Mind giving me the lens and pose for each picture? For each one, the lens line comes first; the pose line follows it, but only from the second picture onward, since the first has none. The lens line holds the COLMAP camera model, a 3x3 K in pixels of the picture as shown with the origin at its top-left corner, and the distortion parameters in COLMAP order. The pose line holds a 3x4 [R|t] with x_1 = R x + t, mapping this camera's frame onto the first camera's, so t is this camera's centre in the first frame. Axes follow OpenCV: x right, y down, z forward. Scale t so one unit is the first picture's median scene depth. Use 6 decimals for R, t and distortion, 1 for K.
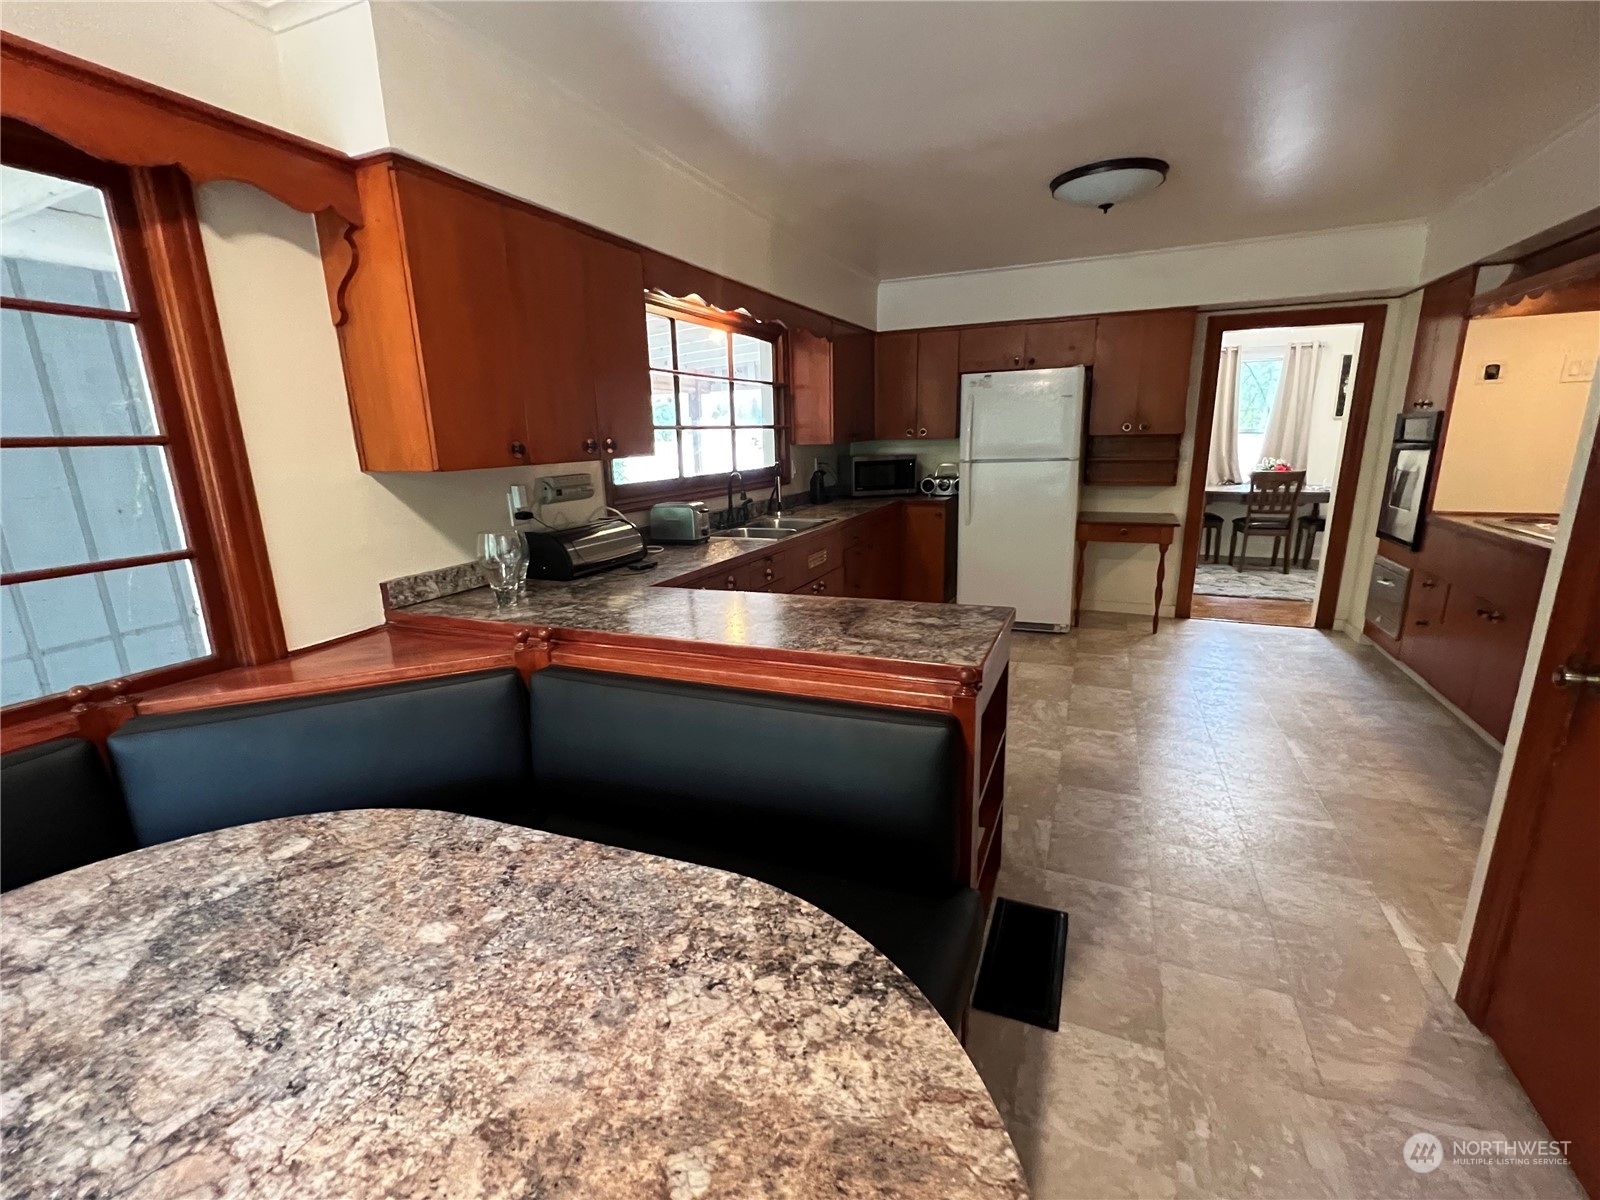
lens RADIAL K [[708.5, 0, 798.8], [0, 708.5, 609.1], [0, 0, 1]] dist [0.001501, 0.000248]
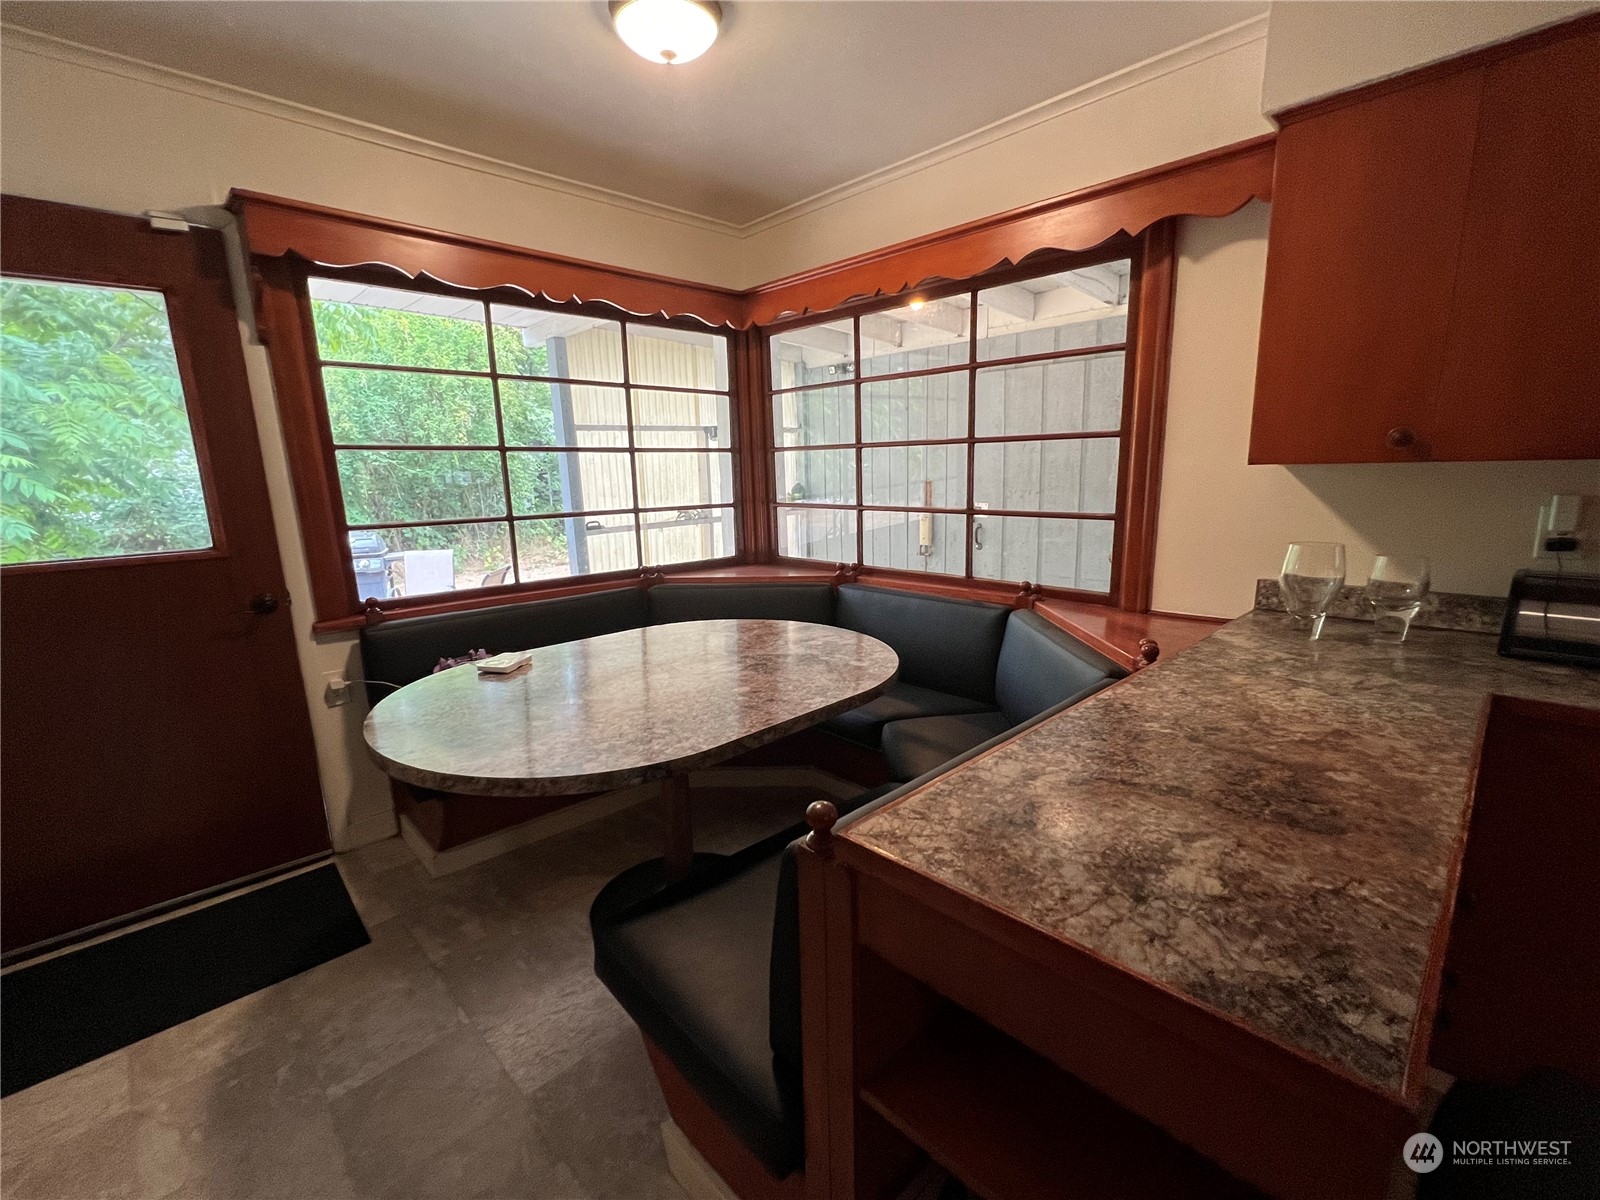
lens RADIAL K [[708.5, 0, 798.8], [0, 708.5, 609.1], [0, 0, 1]] dist [0.001501, 0.000248]
pose [[-0.387219, 0.221045, -0.895098, 0.618347], [-0.187025, 0.931820, 0.311020, -0.216807], [0.902819, 0.287839, -0.319478, 0.911341]]
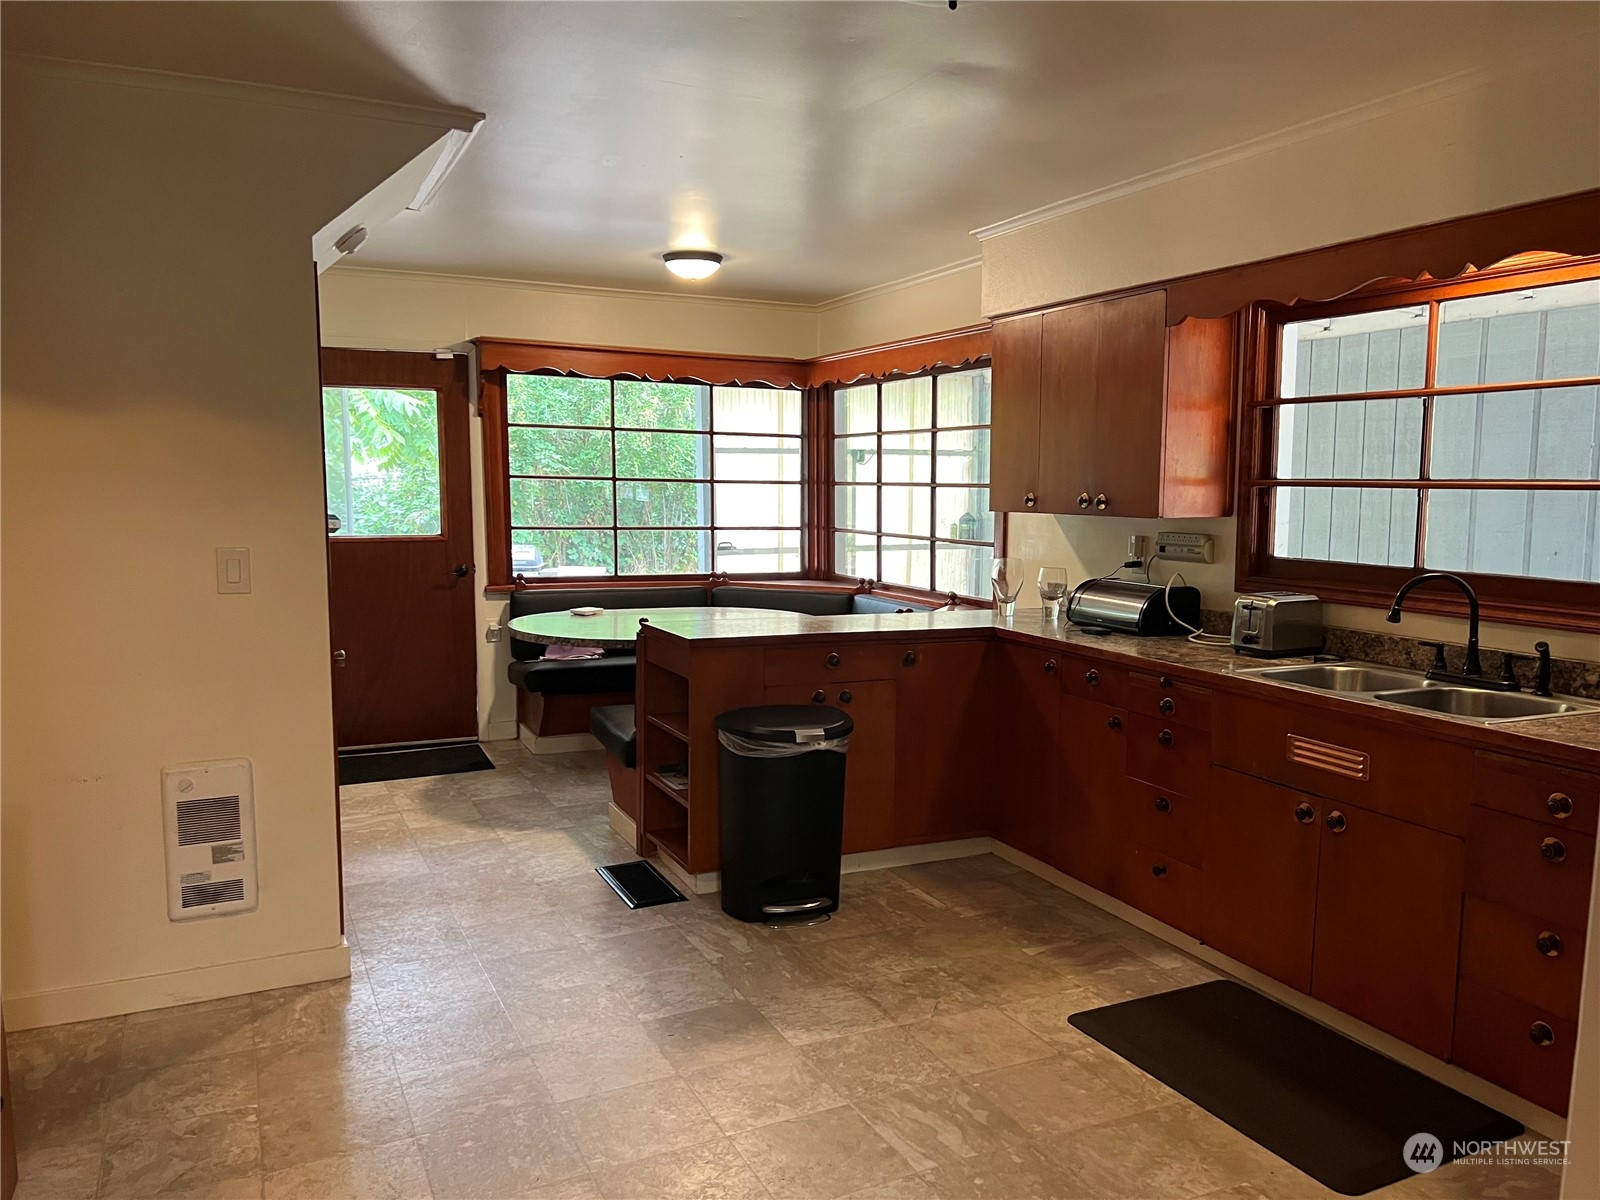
lens RADIAL K [[1210.5, 0, 806.0], [0, 1210.5, 605.6], [0, 0, 1]] dist [0.077074, -0.072621]
pose [[-0.663488, 0.100680, -0.741382, 1.782990], [-0.169388, 0.944963, 0.279917, -0.701756], [0.728760, 0.311303, -0.609917, 2.508744]]
